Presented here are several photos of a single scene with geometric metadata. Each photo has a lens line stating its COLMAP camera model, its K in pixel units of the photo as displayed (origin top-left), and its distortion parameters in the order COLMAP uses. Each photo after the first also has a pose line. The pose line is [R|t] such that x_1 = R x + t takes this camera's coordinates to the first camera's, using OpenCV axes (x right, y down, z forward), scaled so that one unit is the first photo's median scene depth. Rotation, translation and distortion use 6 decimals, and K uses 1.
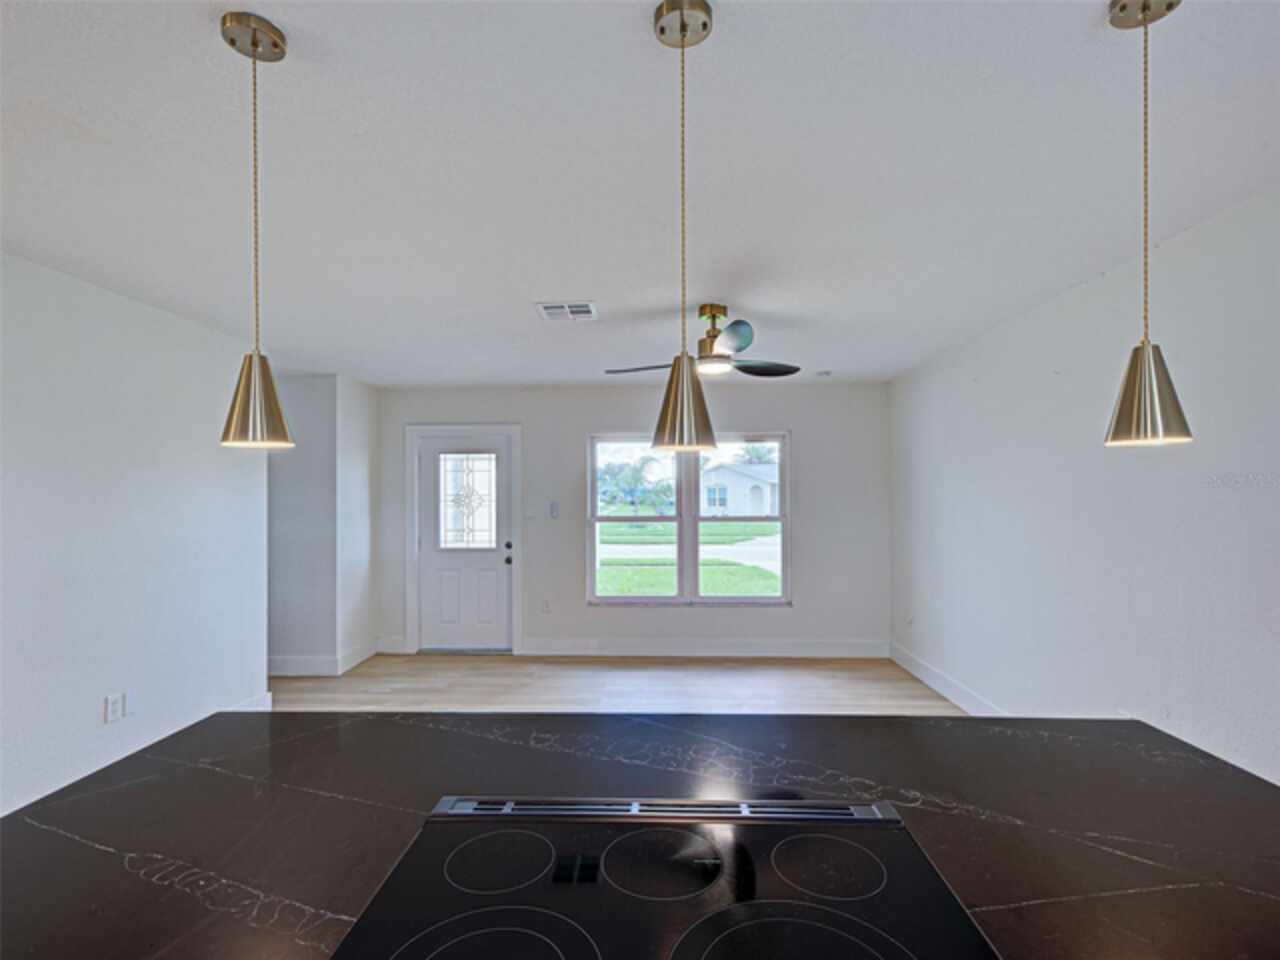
lens RADIAL K [[645.3, 0, 629.1], [0, 645.3, 486.4], [0, 0, 1]] dist [-0.001983, 0.000123]
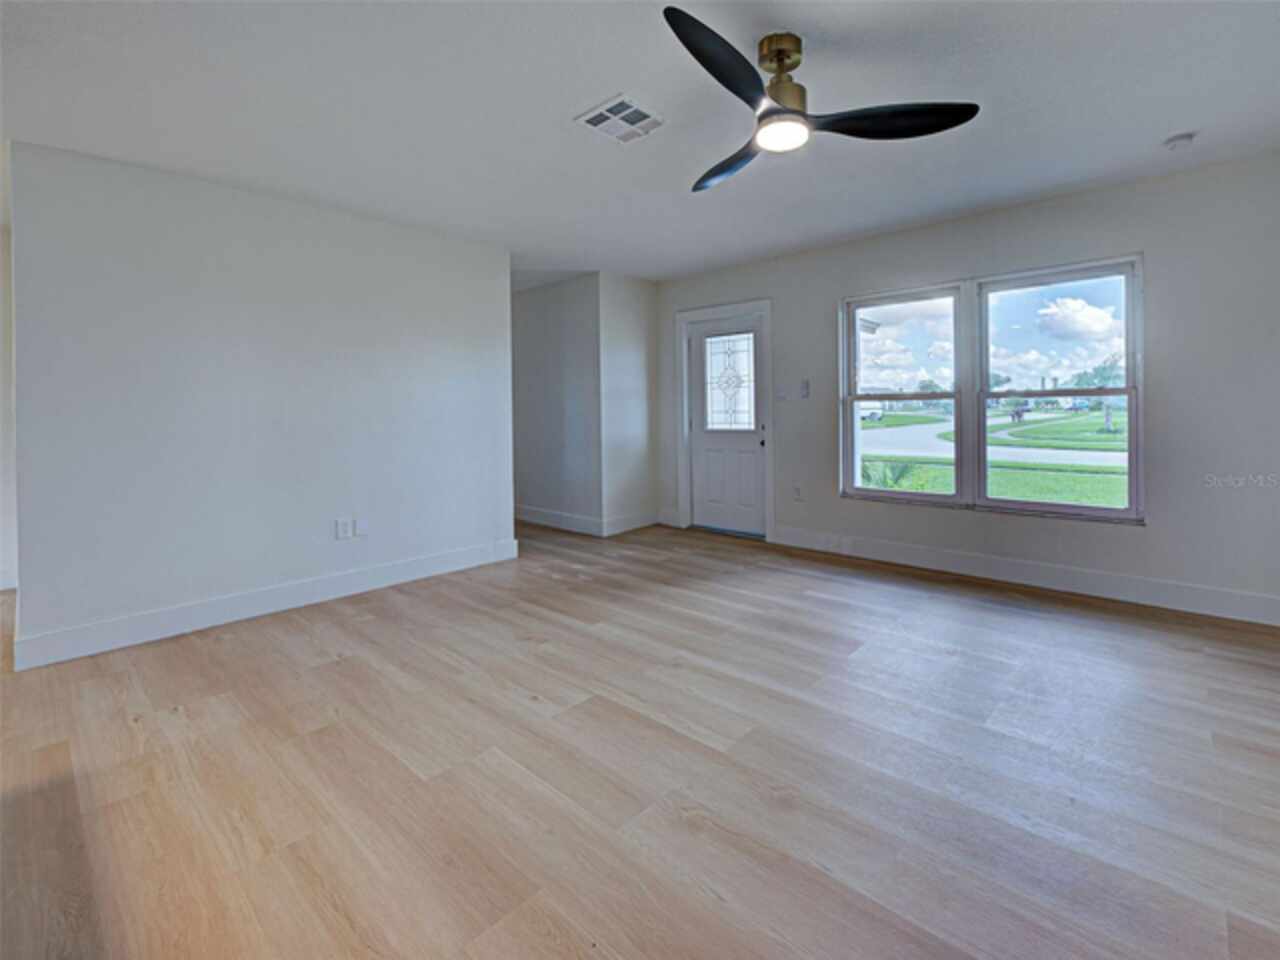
lens RADIAL K [[559.4, 0, 702.0], [0, 559.4, 410.2], [0, 0, 1]] dist [0.002585, -0.001571]
pose [[0.785251, -0.010312, -0.619091, 0.252515], [0.022054, 0.999693, 0.011321, 0.054849], [0.618784, -0.022543, 0.785238, 0.293012]]
